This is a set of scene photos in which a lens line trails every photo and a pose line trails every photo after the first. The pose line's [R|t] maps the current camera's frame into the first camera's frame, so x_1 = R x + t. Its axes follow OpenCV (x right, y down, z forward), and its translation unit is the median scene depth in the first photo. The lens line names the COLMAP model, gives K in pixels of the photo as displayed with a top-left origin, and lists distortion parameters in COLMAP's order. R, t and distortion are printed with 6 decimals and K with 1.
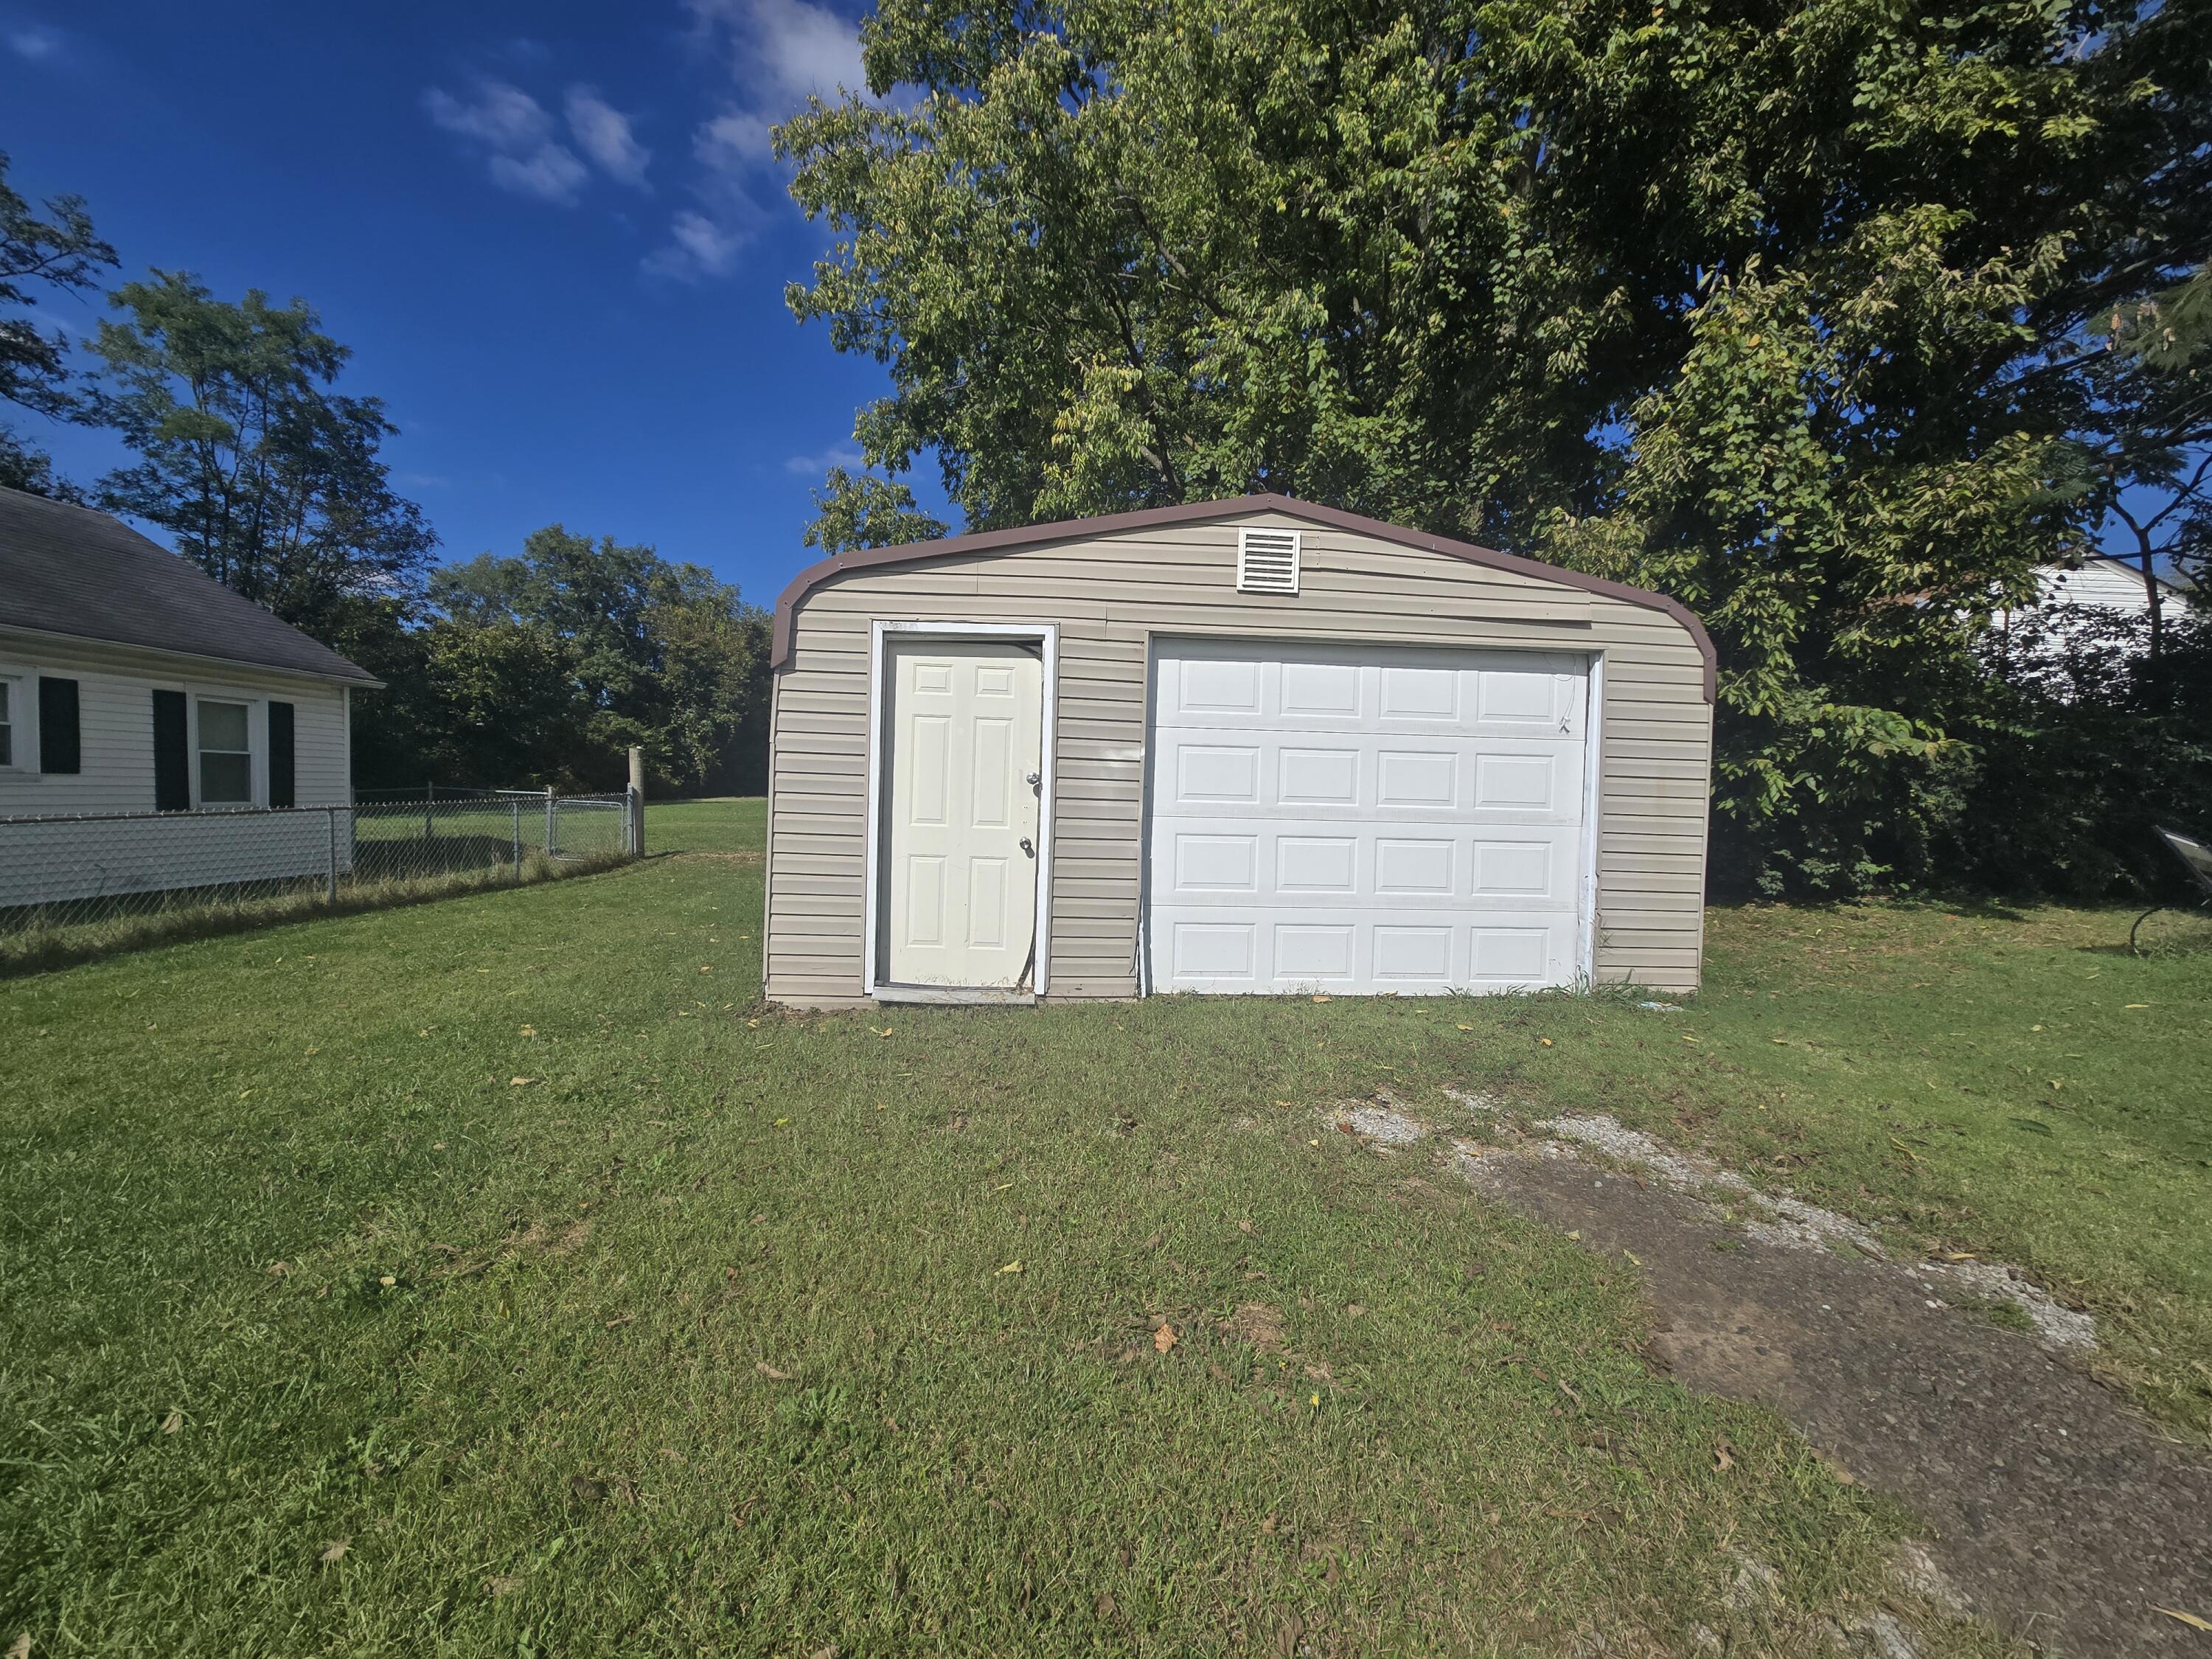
lens RADIAL K [[904.0, 0, 1108.8], [0, 904.0, 829.0], [0, 0, 1]] dist [-0.003261, 0.001845]
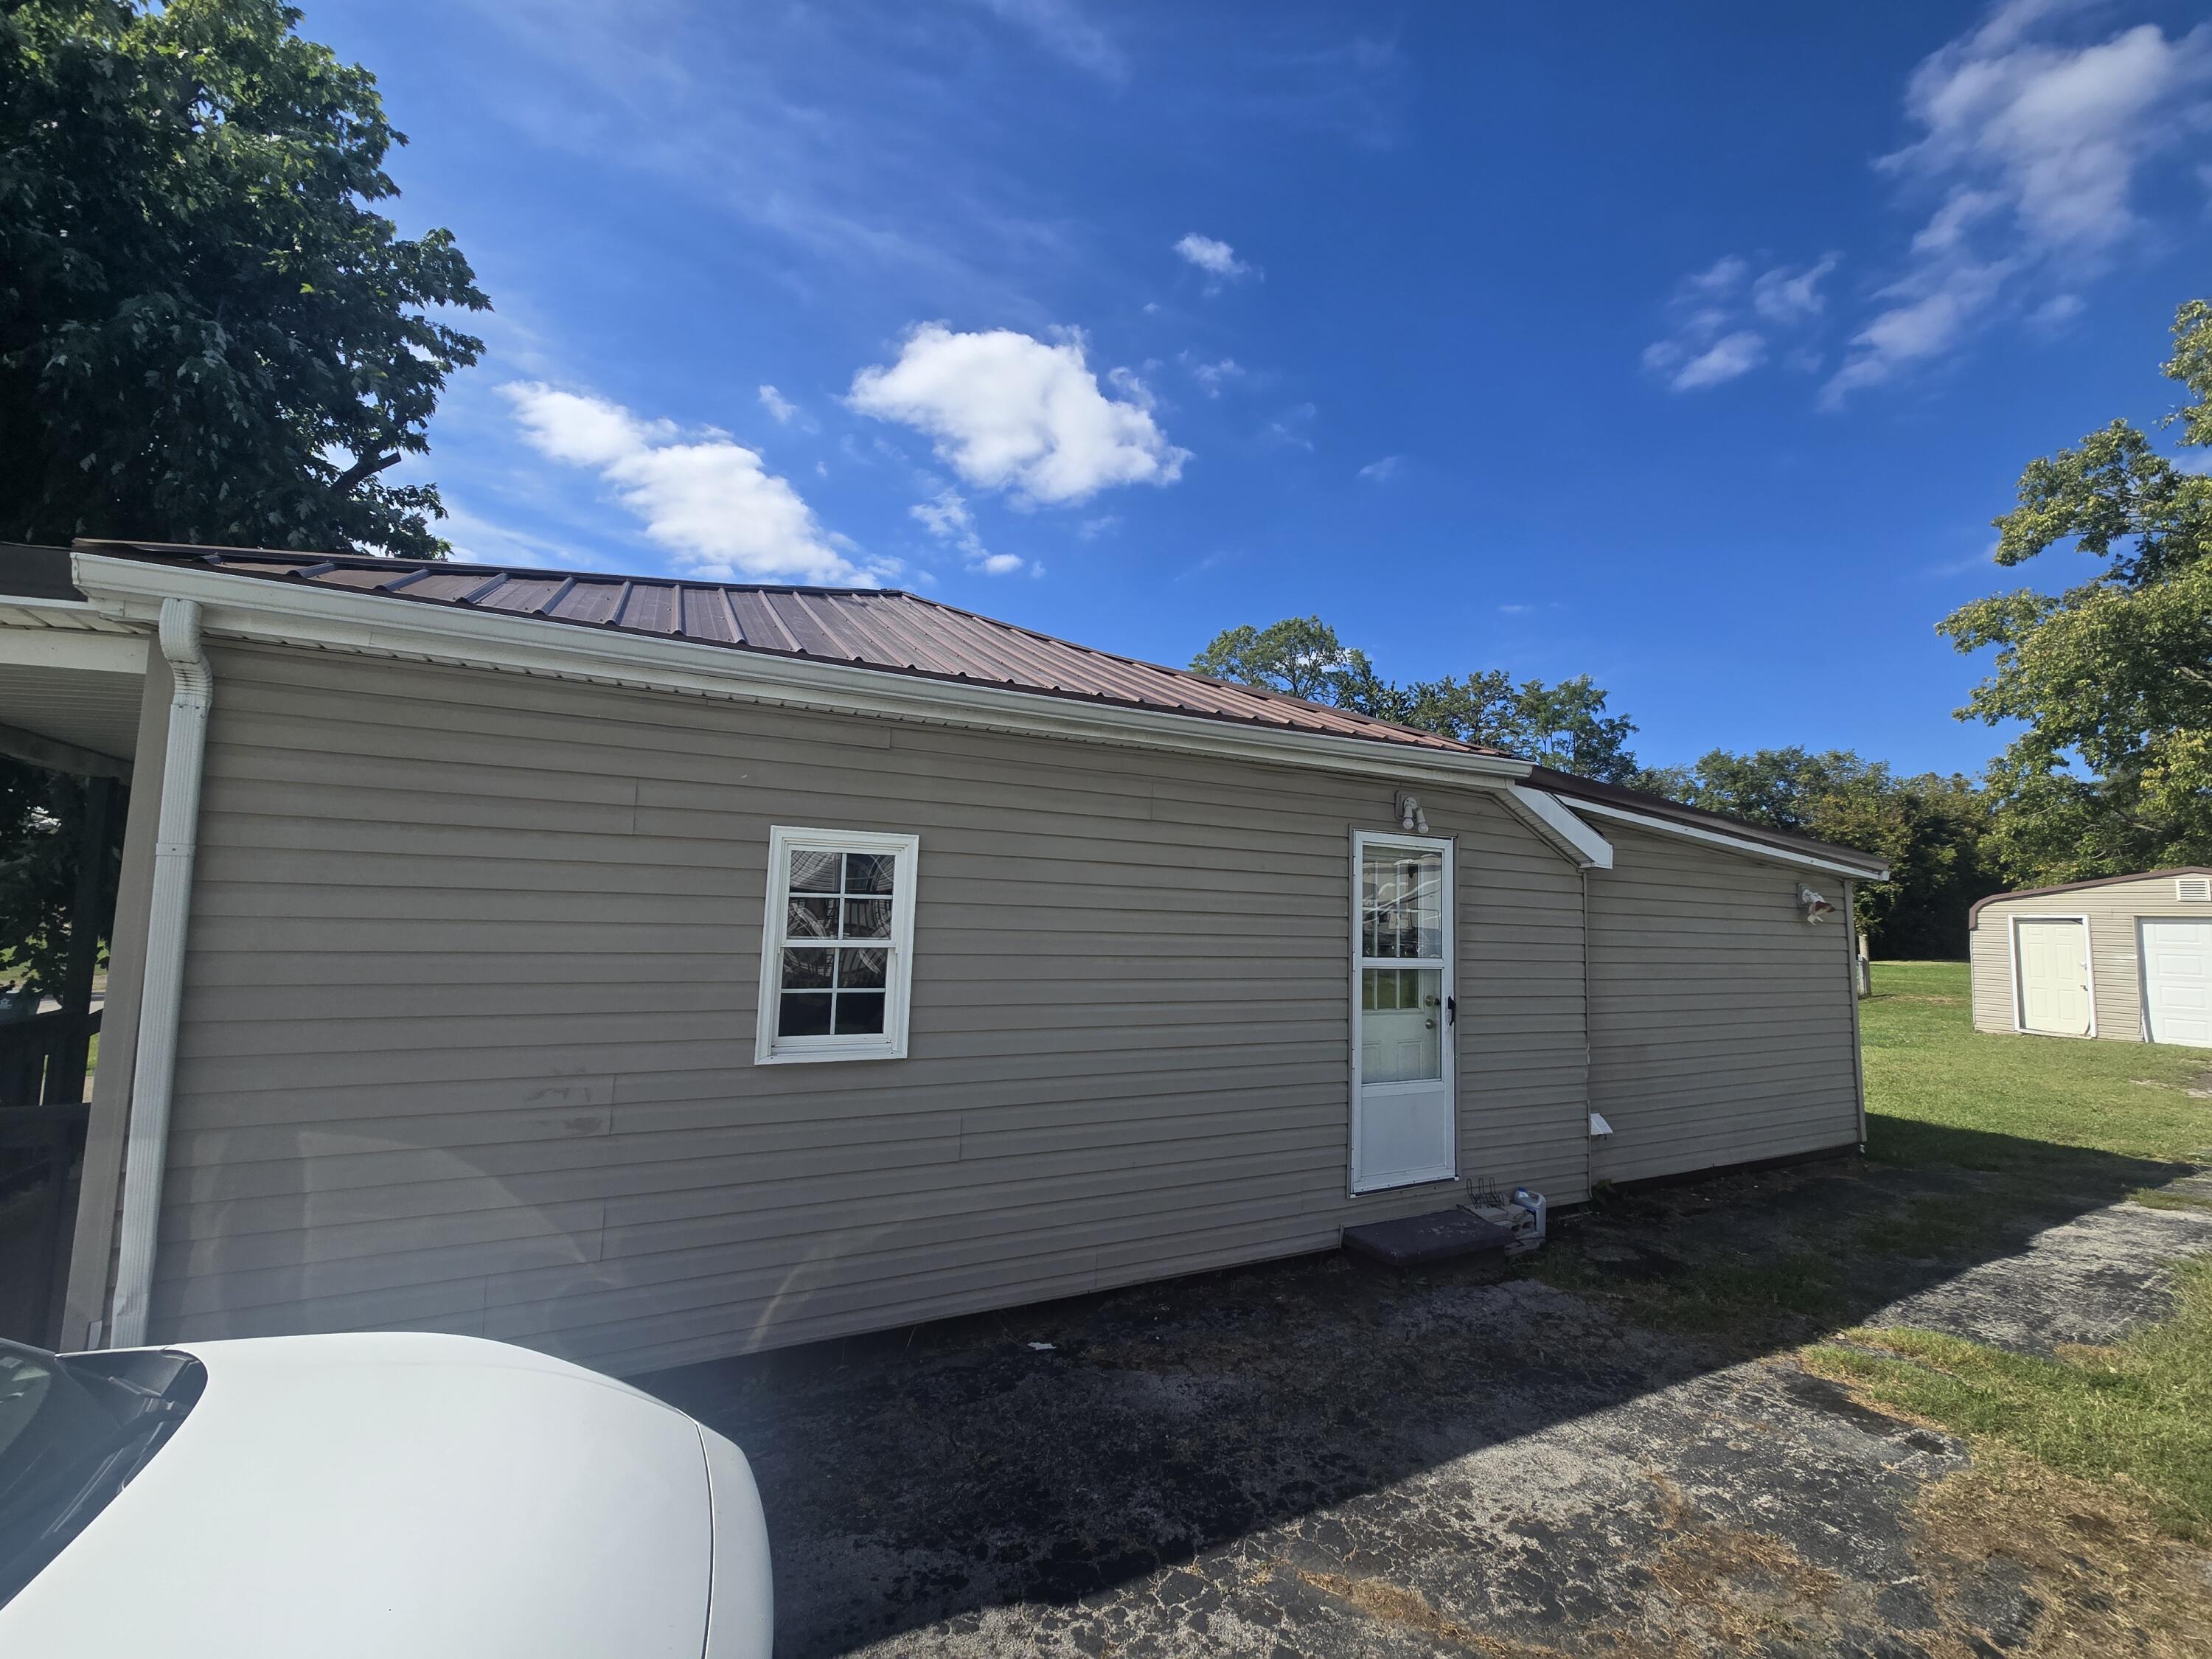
lens RADIAL K [[904.0, 0, 1112.1], [0, 904.0, 832.4], [0, 0, 1]] dist [-0.003261, 0.001845]
pose [[0.464104, -0.099862, -0.880134, 1.066735], [-0.049607, 0.989135, -0.138388, 0.083399], [0.884391, 0.107887, 0.454107, -3.166514]]
